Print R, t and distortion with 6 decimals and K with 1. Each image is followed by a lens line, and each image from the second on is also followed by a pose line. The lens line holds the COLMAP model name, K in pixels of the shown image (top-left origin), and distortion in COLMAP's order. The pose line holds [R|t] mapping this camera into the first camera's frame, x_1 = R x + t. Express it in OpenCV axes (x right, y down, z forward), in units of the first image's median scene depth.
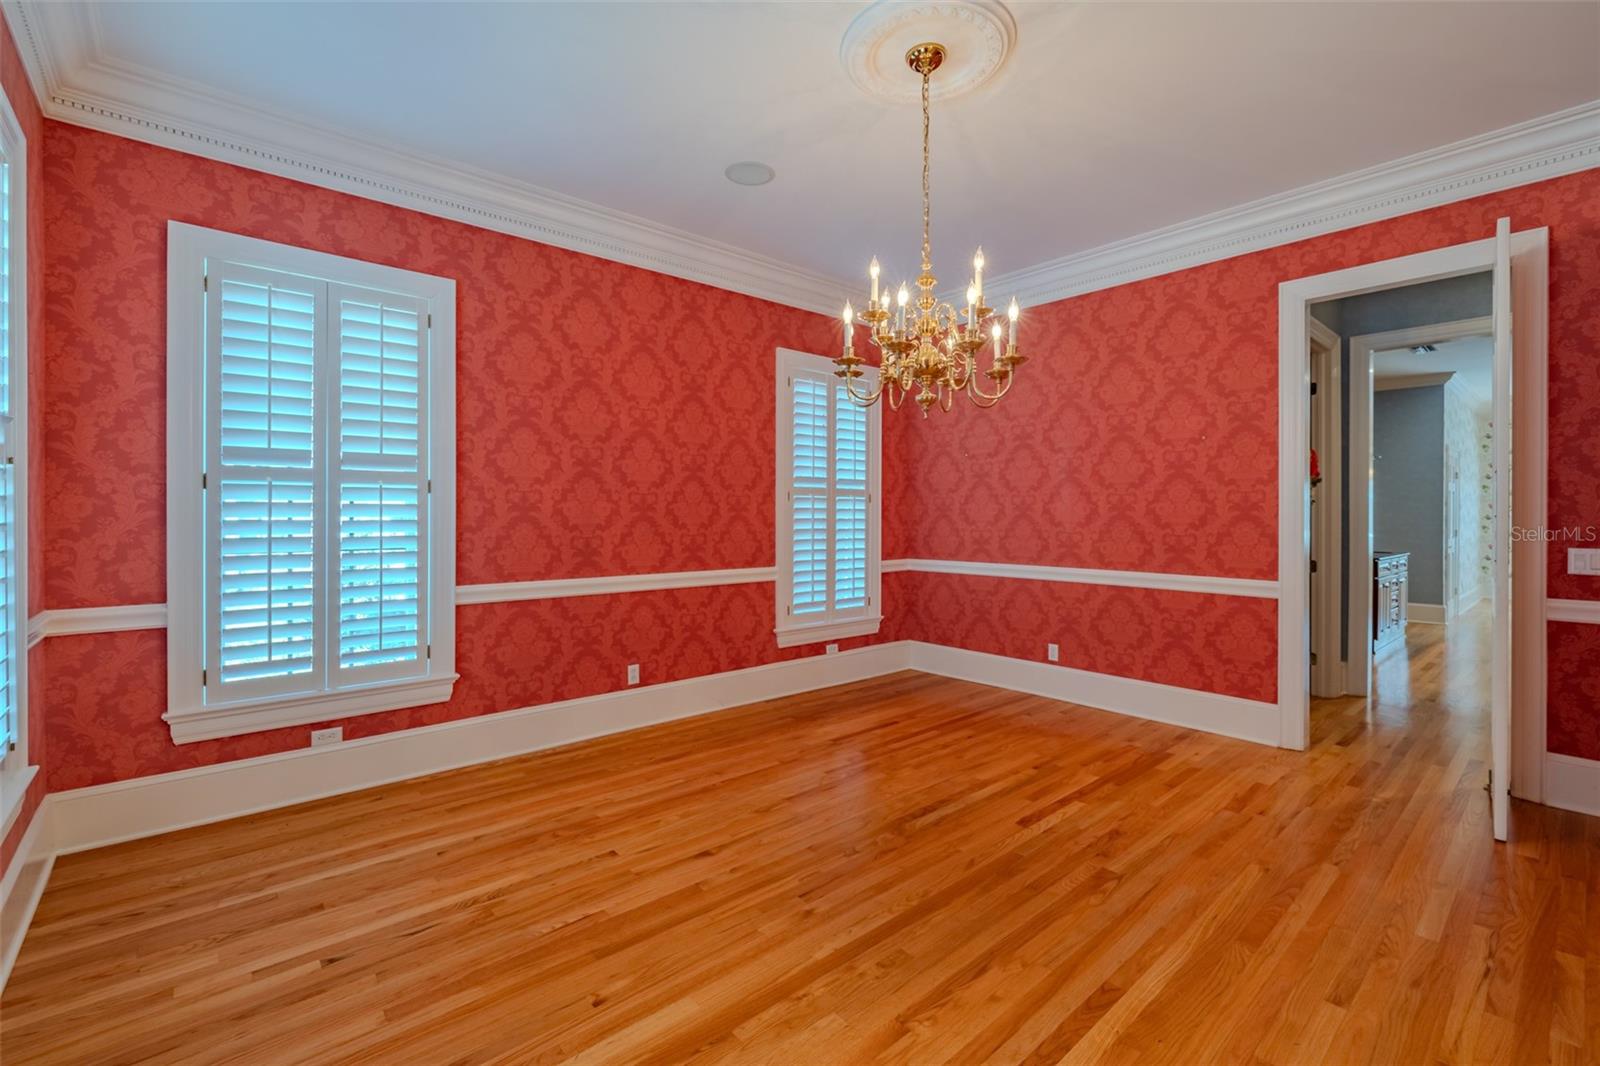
lens RADIAL K [[695.2, 0, 818.1], [0, 695.2, 523.6], [0, 0, 1]] dist [-0.001576, -0.000191]
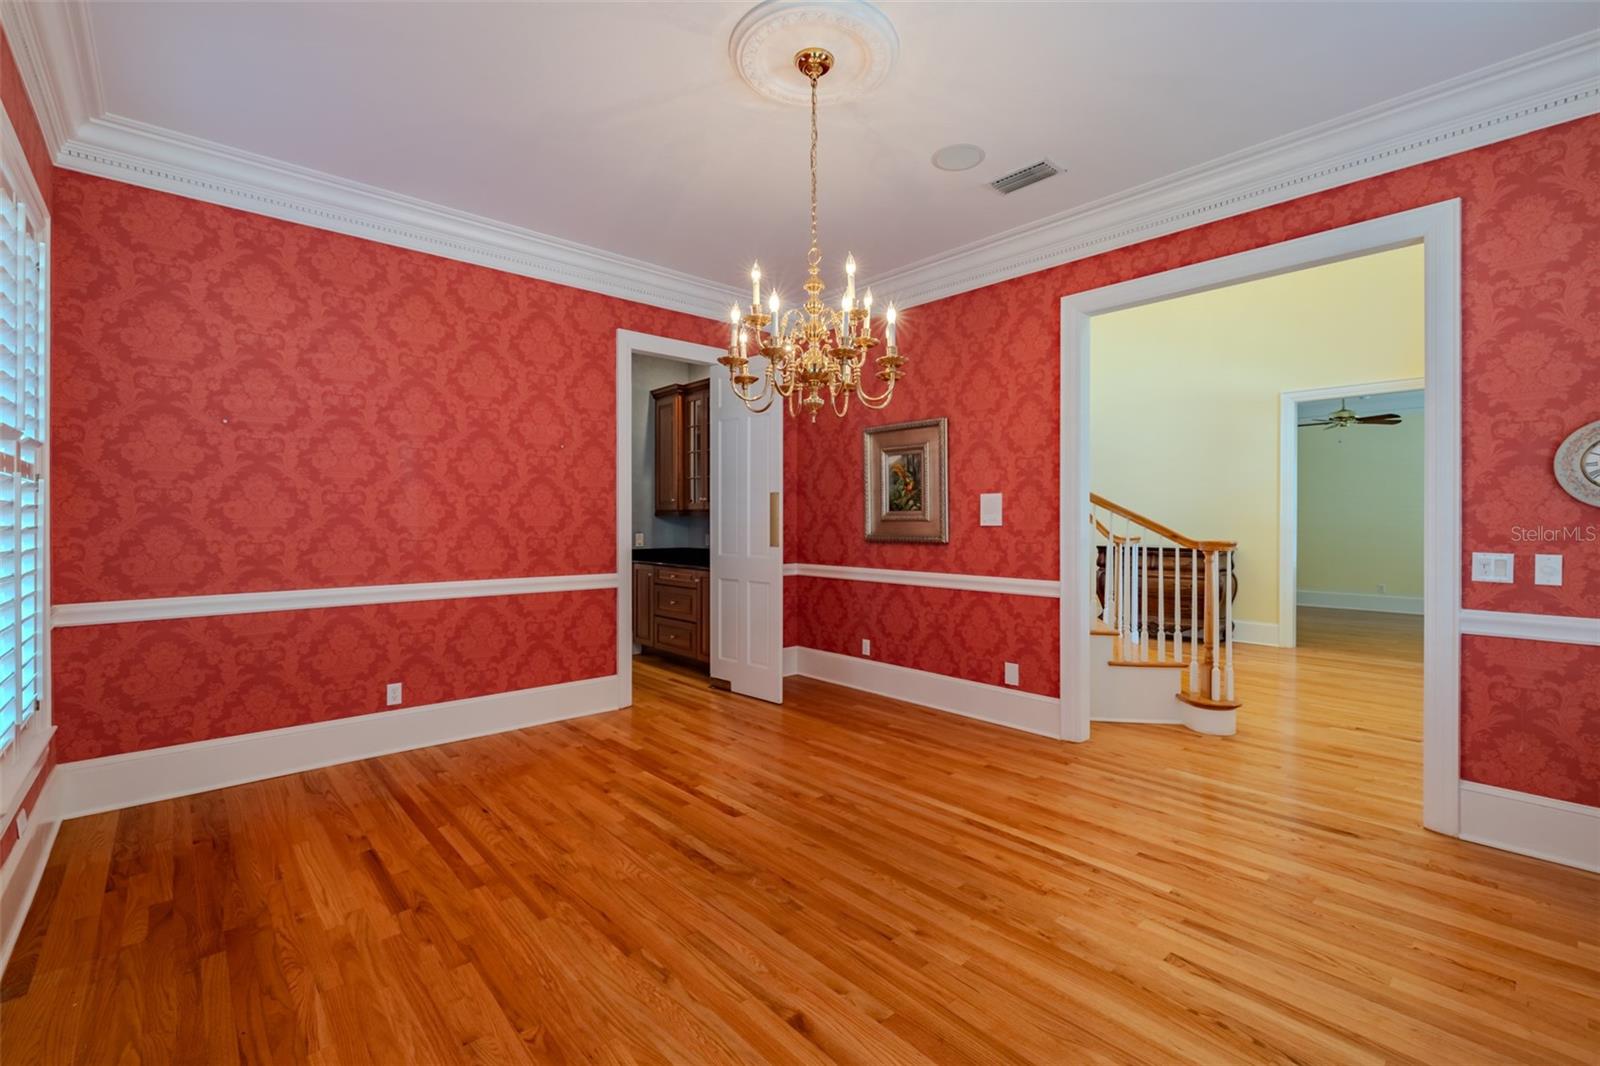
lens RADIAL K [[695.2, 0, 818.1], [0, 695.2, 523.6], [0, 0, 1]] dist [-0.001576, -0.000191]
pose [[-0.006096, -0.006862, 0.999958, -0.577572], [0.012391, 0.999899, 0.006937, -0.007976], [-0.999905, 0.012433, -0.006010, 0.679729]]
